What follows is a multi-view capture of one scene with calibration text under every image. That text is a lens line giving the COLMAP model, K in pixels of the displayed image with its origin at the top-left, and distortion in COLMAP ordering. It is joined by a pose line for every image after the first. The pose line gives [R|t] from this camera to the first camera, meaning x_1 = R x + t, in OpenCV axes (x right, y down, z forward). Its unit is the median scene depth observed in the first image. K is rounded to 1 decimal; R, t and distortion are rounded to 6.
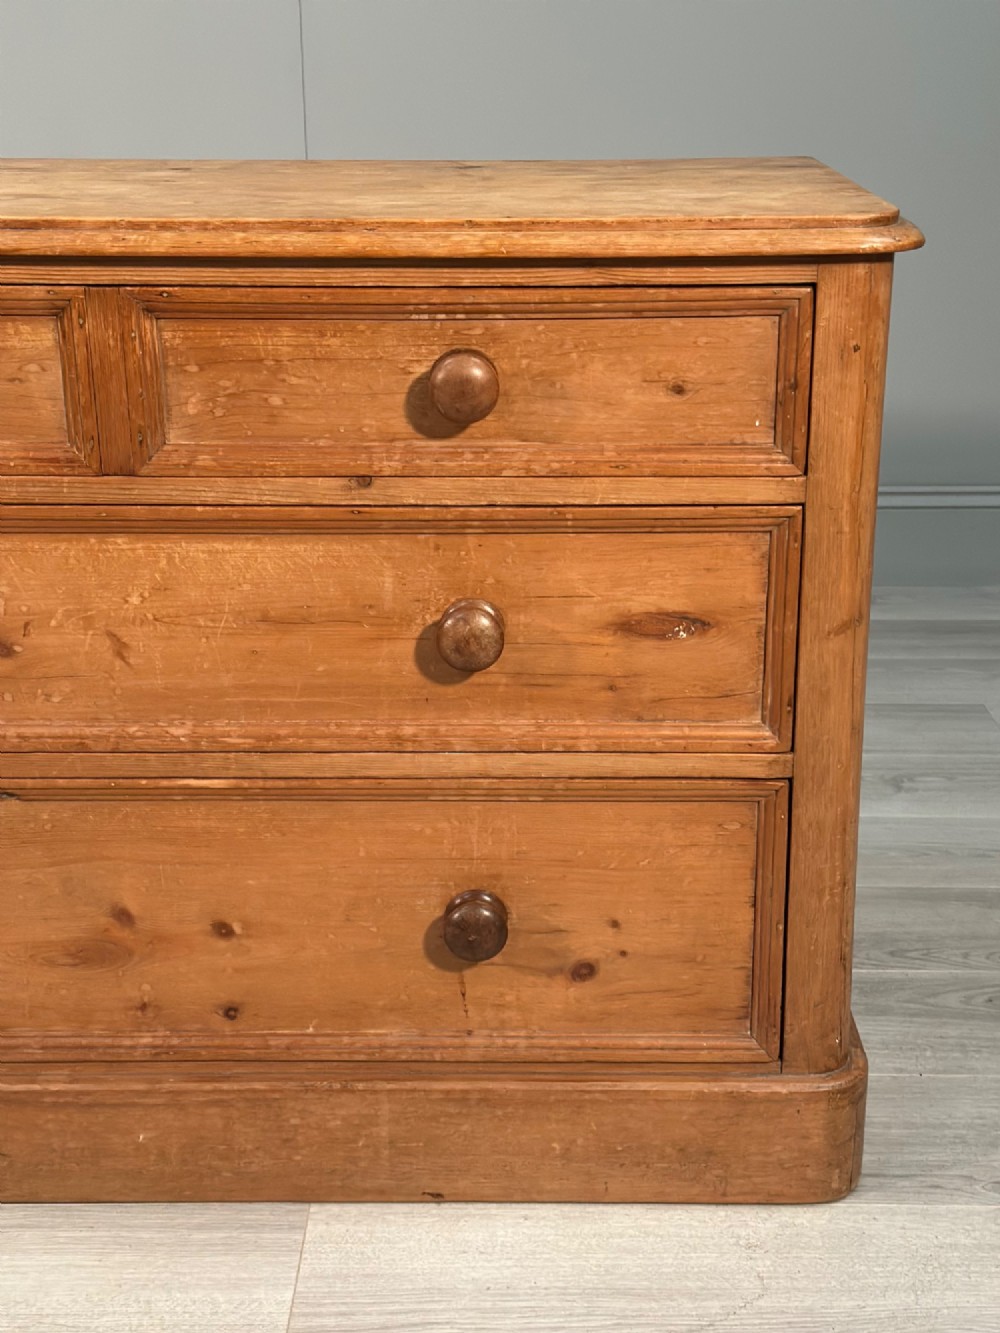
lens RADIAL K [[1846.0, 0, 501.3], [0, 1846.0, 680.5], [0, 0, 1]] dist [0.119070, 0.000000]
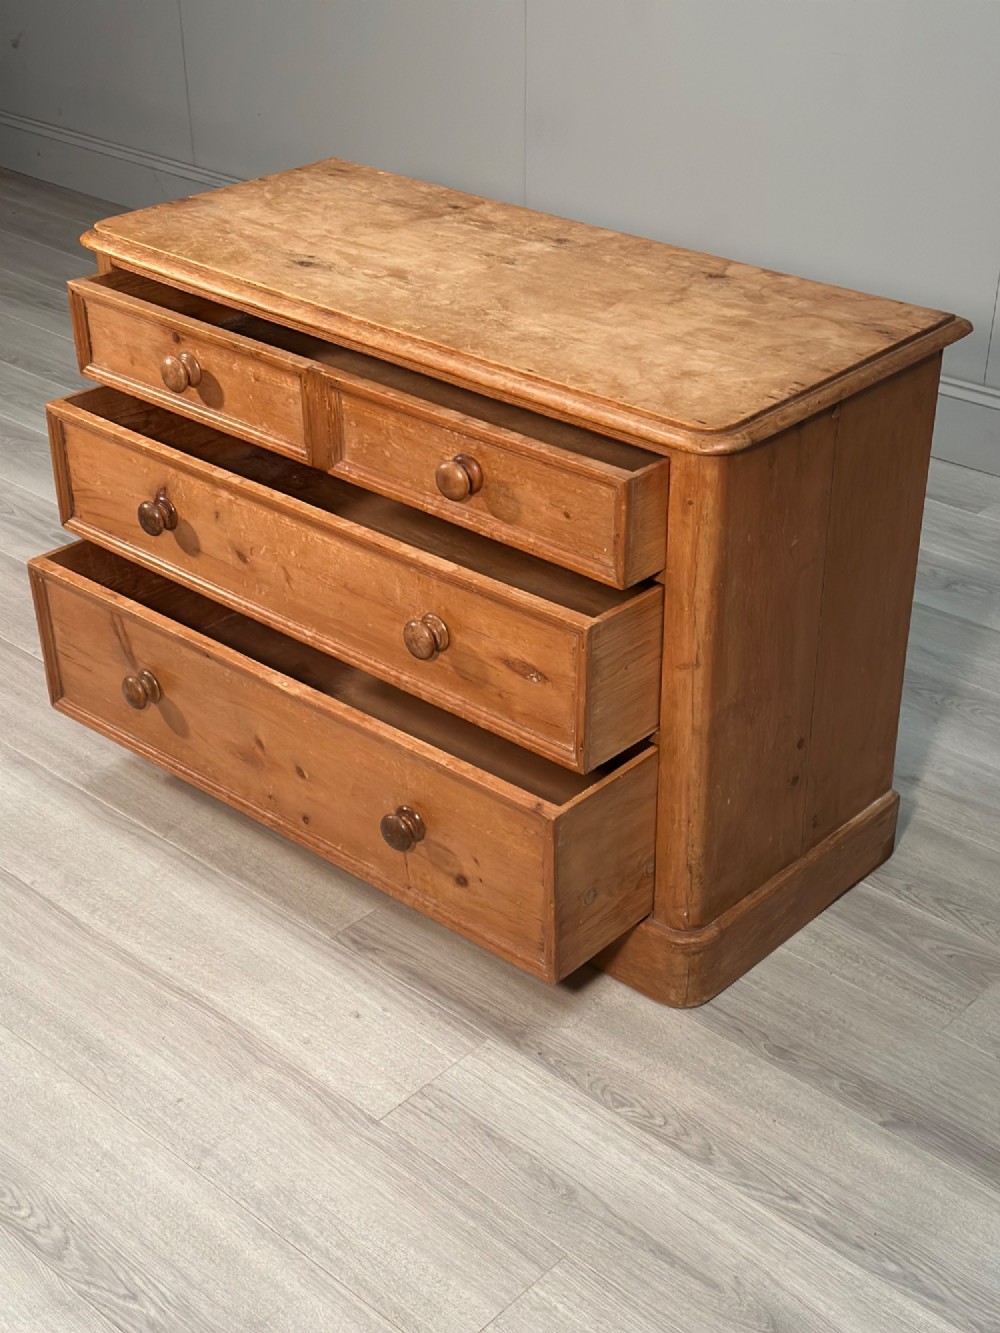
lens RADIAL K [[1846.0, 0, 492.1], [0, 1846.0, 685.2], [0, 0, 1]] dist [0.119070, 0.000000]
pose [[0.740518, 0.337160, -0.581339, 0.941315], [-0.220869, 0.939090, 0.263298, -0.374562], [0.634704, -0.066577, 0.769882, -0.288174]]
